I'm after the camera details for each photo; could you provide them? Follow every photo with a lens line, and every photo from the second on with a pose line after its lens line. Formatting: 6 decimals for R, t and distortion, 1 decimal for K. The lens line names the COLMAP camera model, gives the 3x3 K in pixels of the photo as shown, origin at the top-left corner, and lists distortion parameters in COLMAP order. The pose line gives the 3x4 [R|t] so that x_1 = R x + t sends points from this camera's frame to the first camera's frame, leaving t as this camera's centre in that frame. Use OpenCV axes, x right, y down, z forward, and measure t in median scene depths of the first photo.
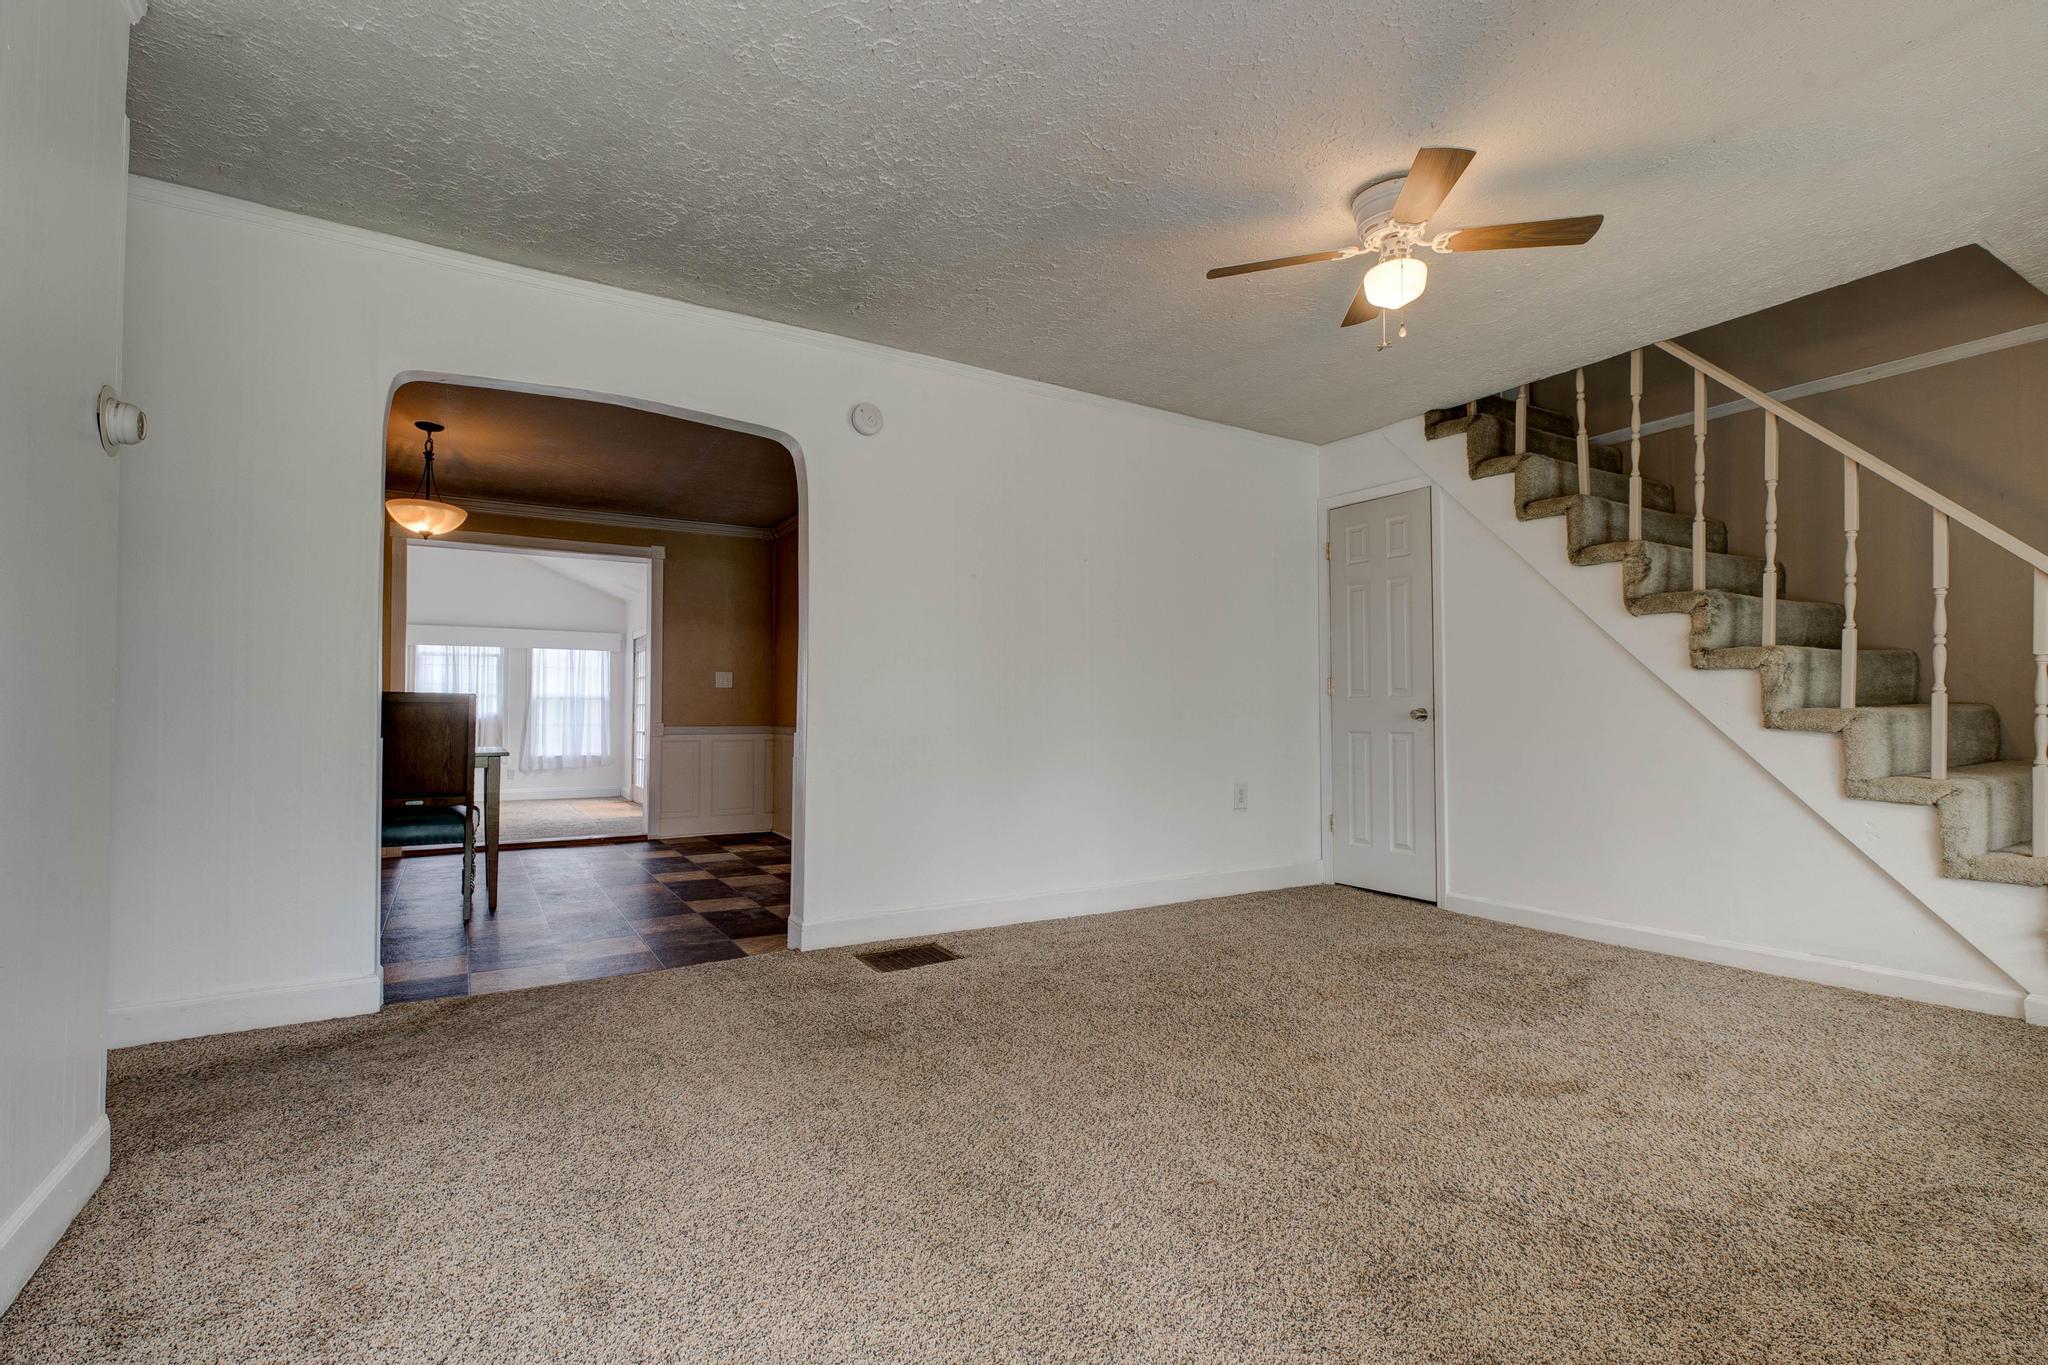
lens RADIAL K [[929.1, 0, 1008.3], [0, 929.1, 700.6], [0, 0, 1]] dist [0.007105, -0.001764]
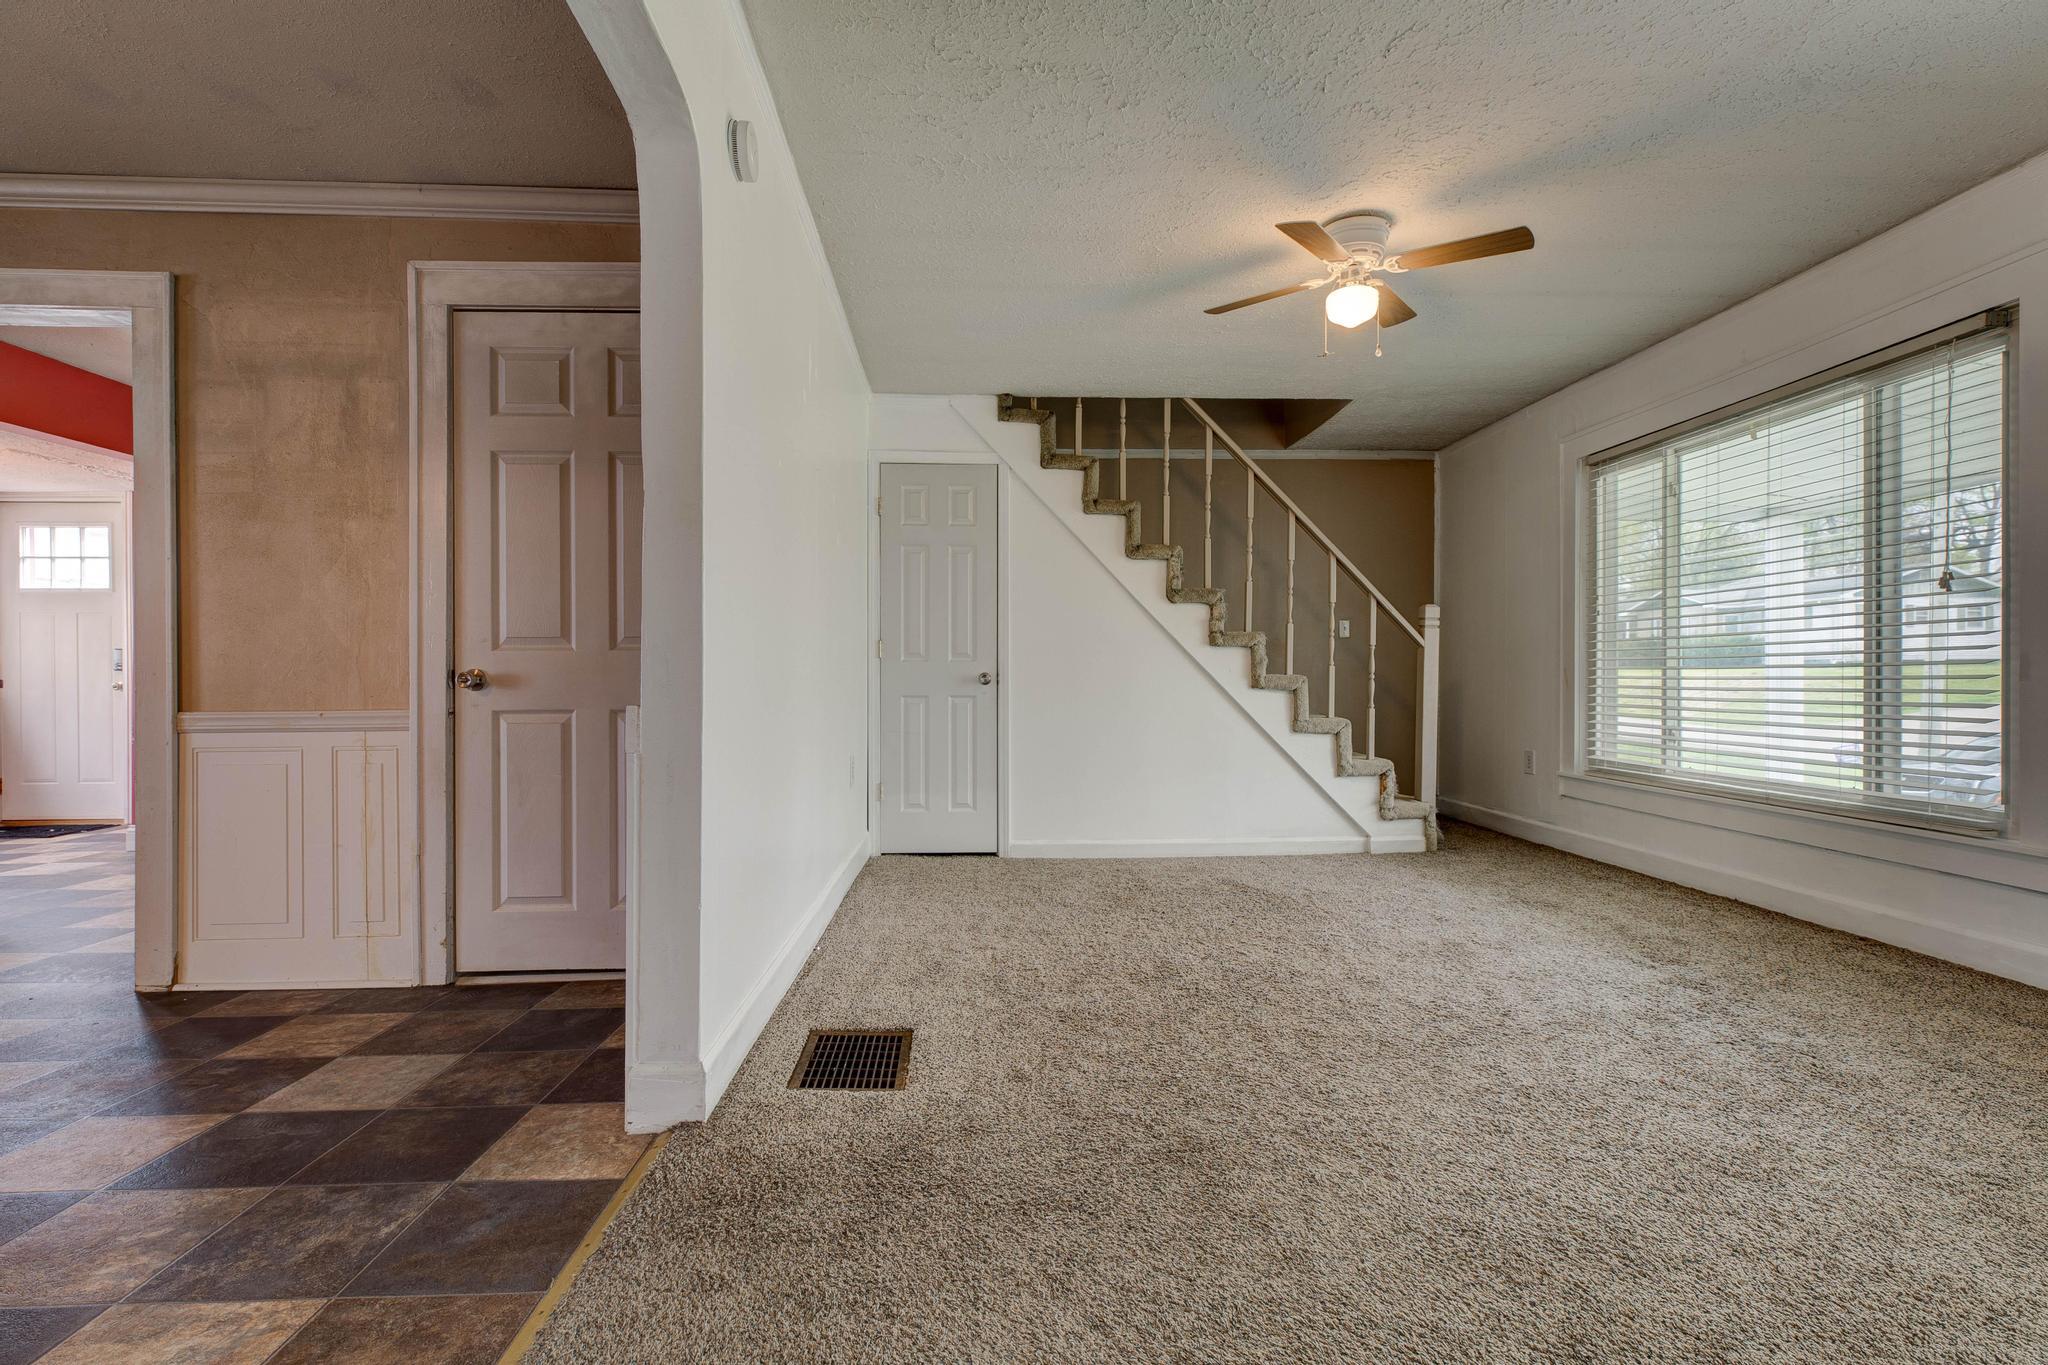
lens RADIAL K [[929.1, 0, 1011.7], [0, 929.1, 686.4], [0, 0, 1]] dist [0.007105, -0.001764]
pose [[0.473701, -0.002478, 0.880683, -0.572299], [-0.013051, 0.999866, 0.009834, 0.015846], [-0.880589, -0.016152, 0.473605, 0.571950]]
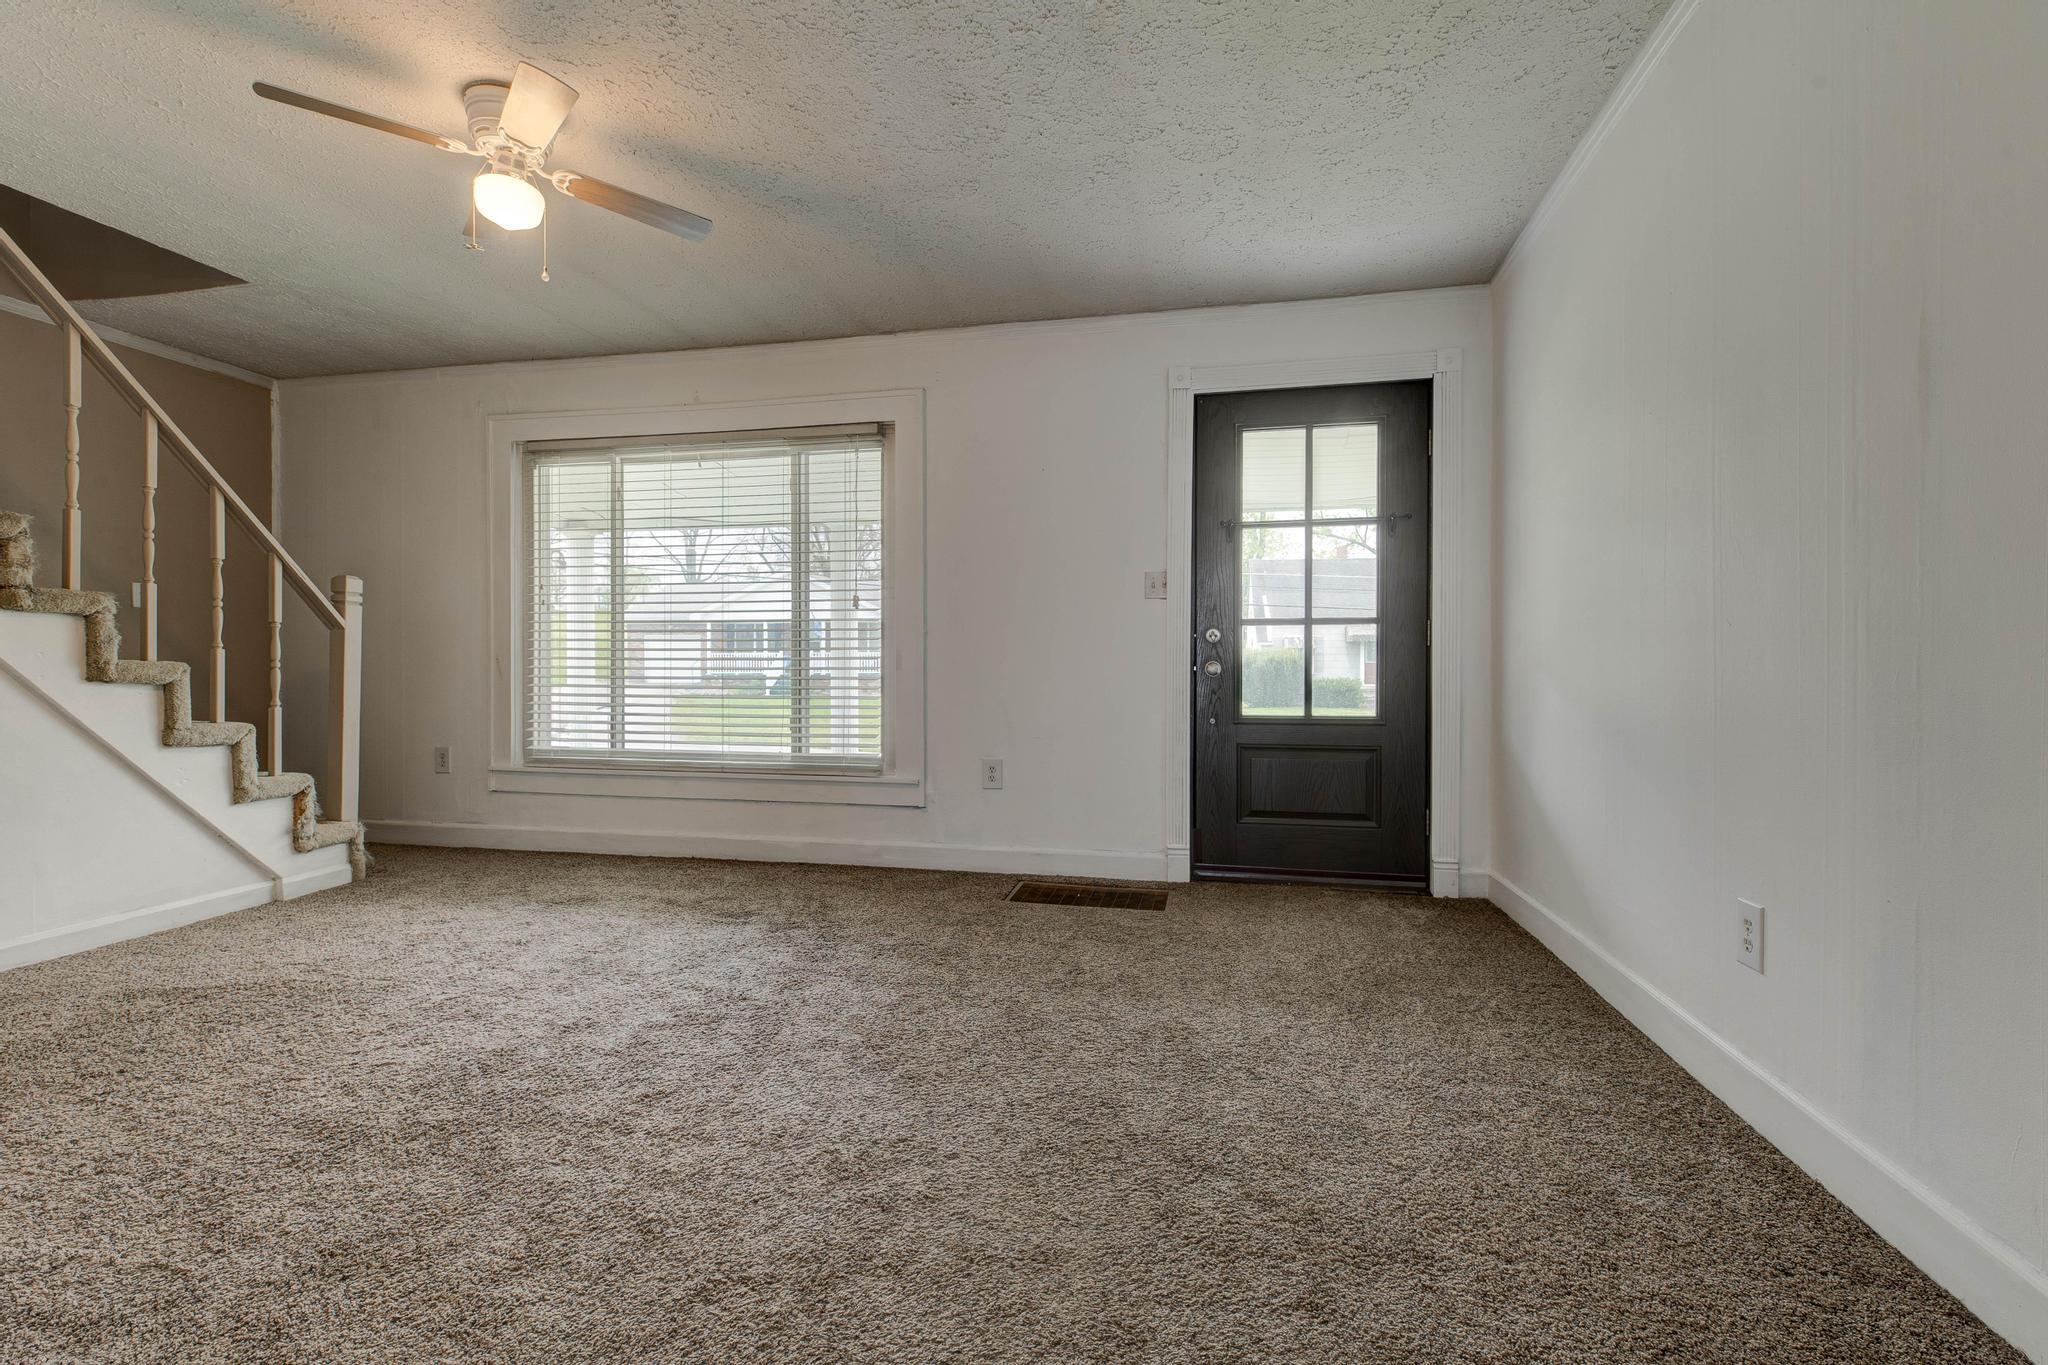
lens RADIAL K [[929.1, 0, 1028.2], [0, 929.1, 678.4], [0, 0, 1]] dist [0.007105, -0.001764]
pose [[-0.738352, -0.001486, 0.674413, -0.423712], [-0.007164, 0.999958, -0.005640, 0.022734], [-0.674377, -0.008996, -0.738332, 0.938424]]
